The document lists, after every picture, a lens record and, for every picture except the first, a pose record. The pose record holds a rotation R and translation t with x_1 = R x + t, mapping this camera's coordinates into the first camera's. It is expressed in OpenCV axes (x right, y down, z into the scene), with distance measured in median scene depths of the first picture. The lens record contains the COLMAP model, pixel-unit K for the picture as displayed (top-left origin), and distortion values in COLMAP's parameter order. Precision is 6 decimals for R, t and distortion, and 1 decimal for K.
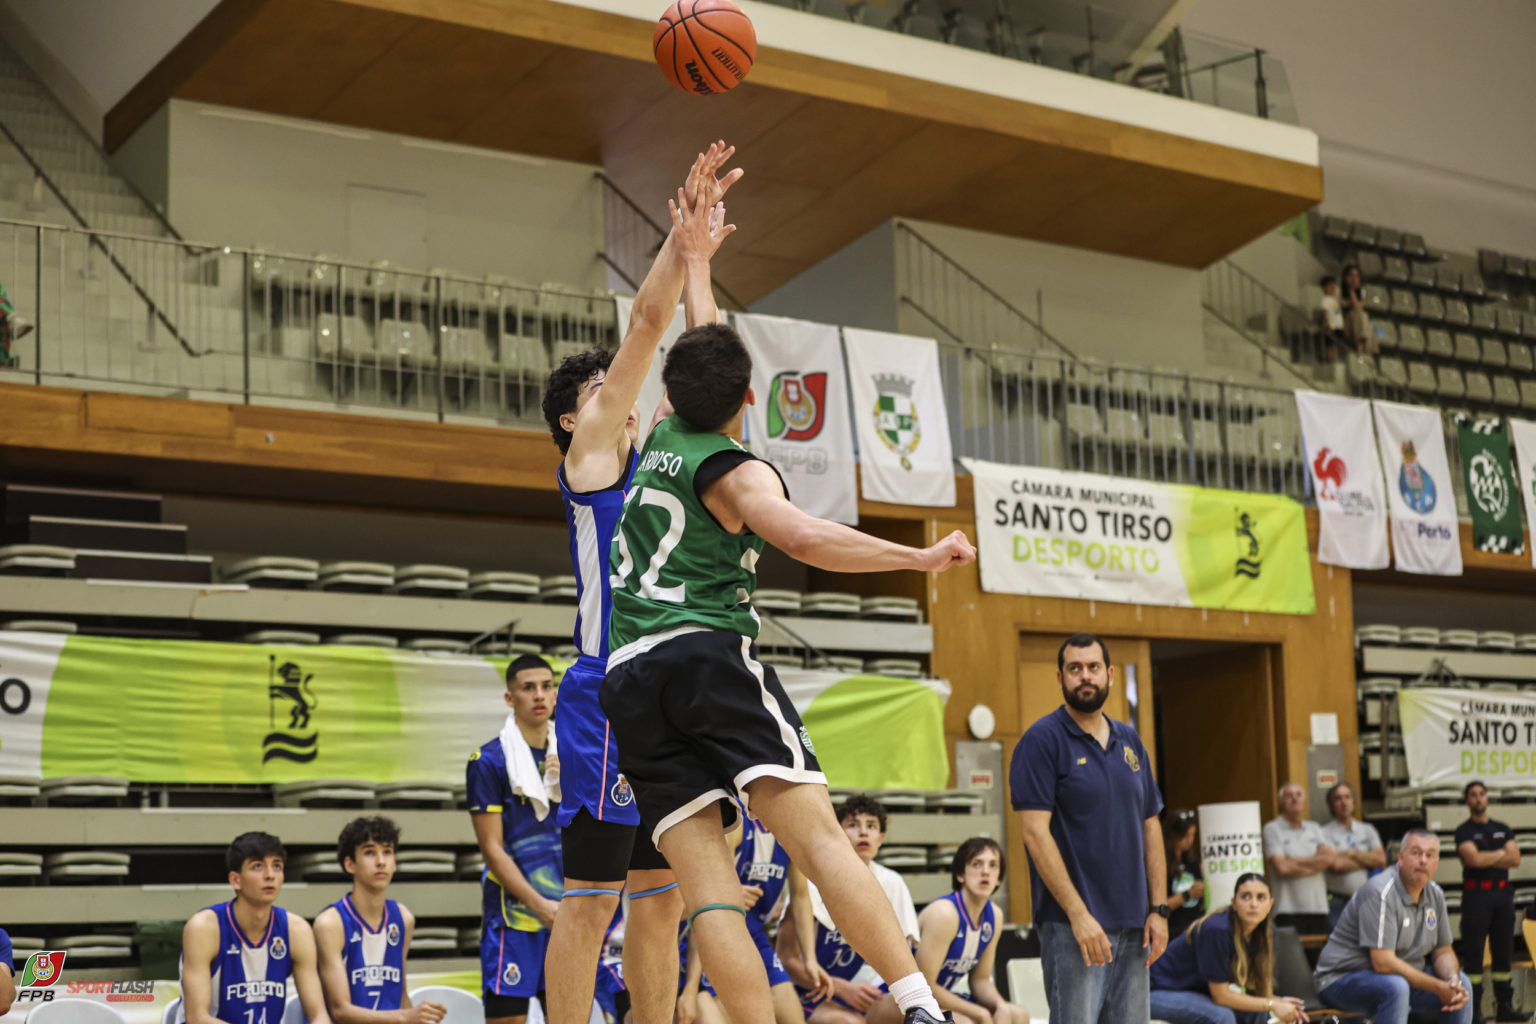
lens RADIAL K [[3116.9, 0, 768.0], [0, 3116.9, 512.0], [0, 0, 1]] dist [-0.306953, -0.202449]
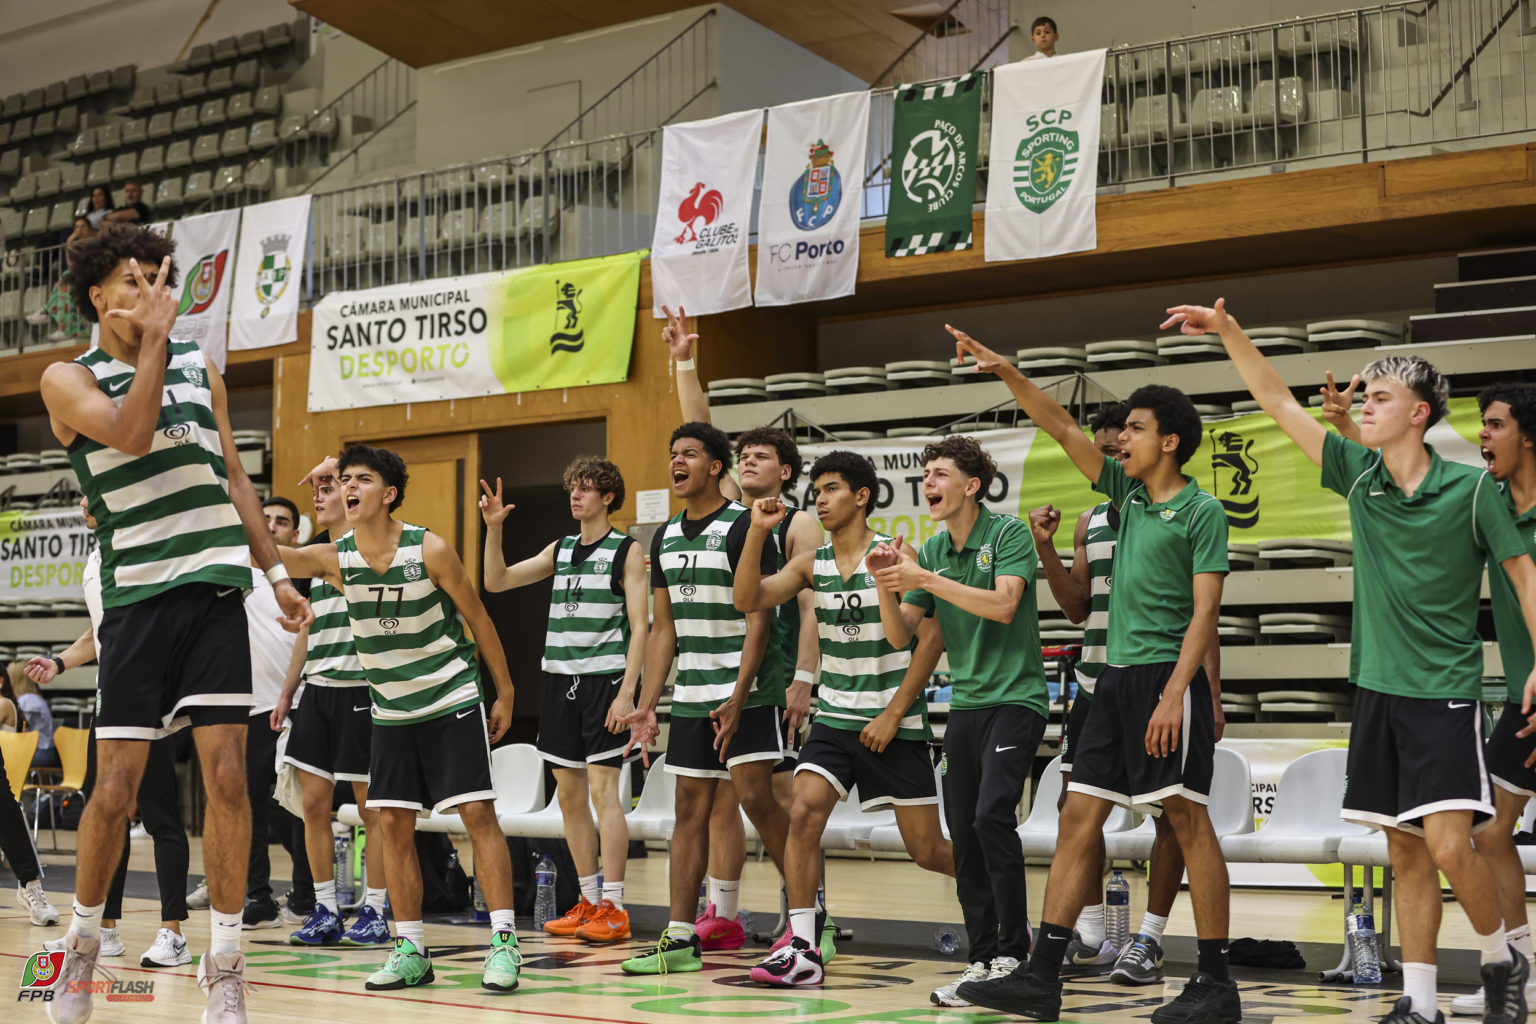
lens RADIAL K [[3141.6, 0, 768.0], [0, 3141.6, 512.0], [0, 0, 1]] dist [-0.416387, -0.179717]
pose [[0.114489, -0.030302, -0.992962, 1.142035], [0.132333, 0.991092, -0.014987, 0.094679], [0.984571, -0.129686, 0.117479, 0.972818]]
